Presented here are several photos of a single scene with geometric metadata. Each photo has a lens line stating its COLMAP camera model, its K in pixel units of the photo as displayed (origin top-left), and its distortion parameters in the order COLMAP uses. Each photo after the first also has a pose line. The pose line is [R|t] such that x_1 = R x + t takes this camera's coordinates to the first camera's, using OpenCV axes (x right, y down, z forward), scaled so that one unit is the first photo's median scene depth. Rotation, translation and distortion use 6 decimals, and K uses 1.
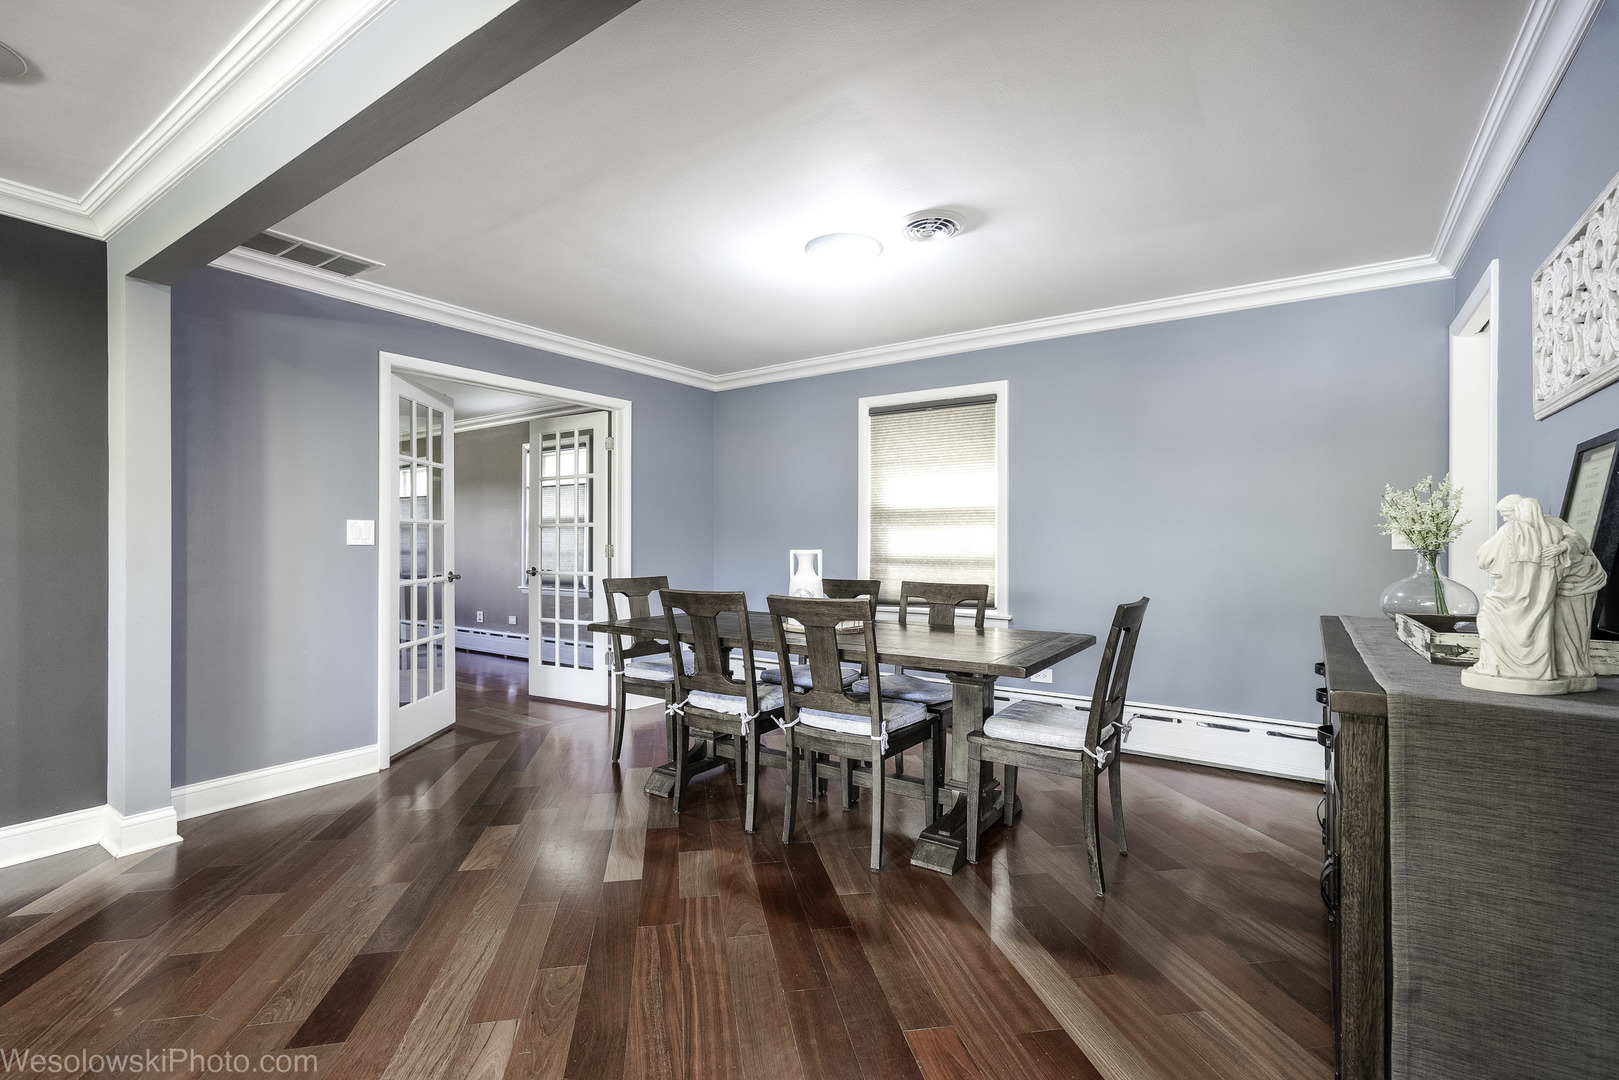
lens RADIAL K [[724.6, 0, 809.4], [0, 724.6, 539.3], [0, 0, 1]] dist [0.002685, 0.001645]
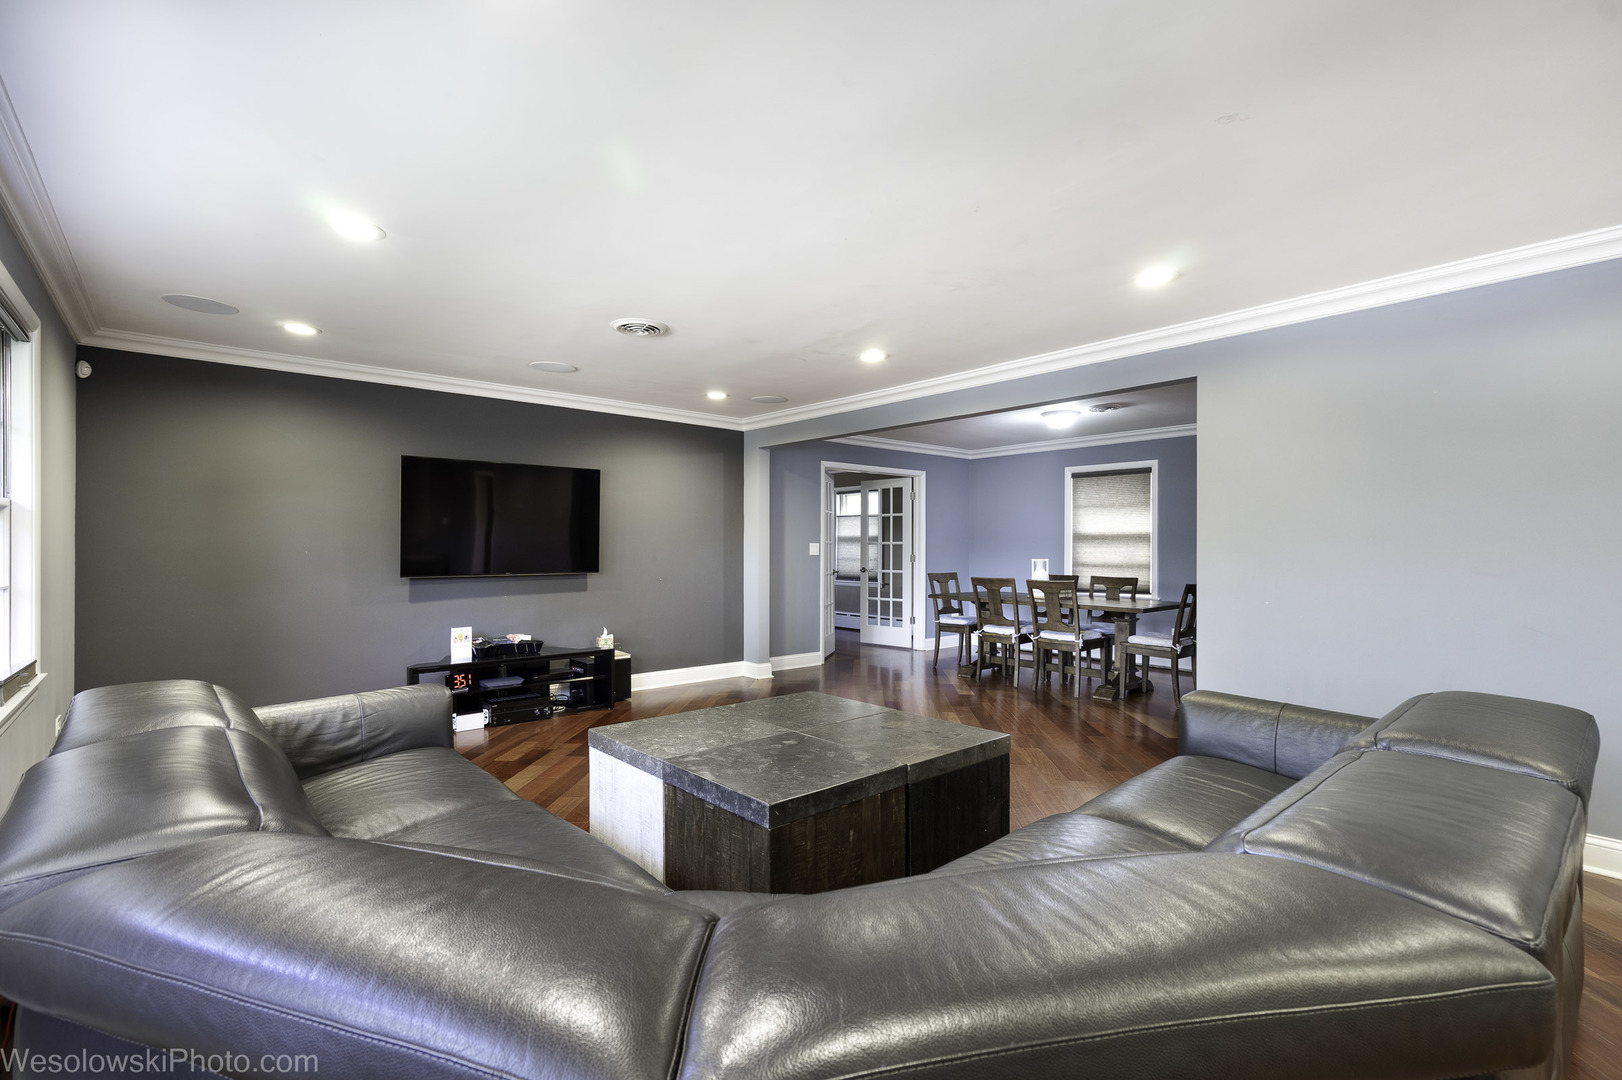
lens RADIAL K [[725.9, 0, 817.9], [0, 725.9, 554.6], [0, 0, 1]] dist [0.002685, 0.001645]
pose [[0.970975, 0.003716, -0.239152, -0.114727], [-0.000165, 0.999889, 0.014868, -0.026136], [0.239181, -0.014397, 0.970868, -1.042442]]
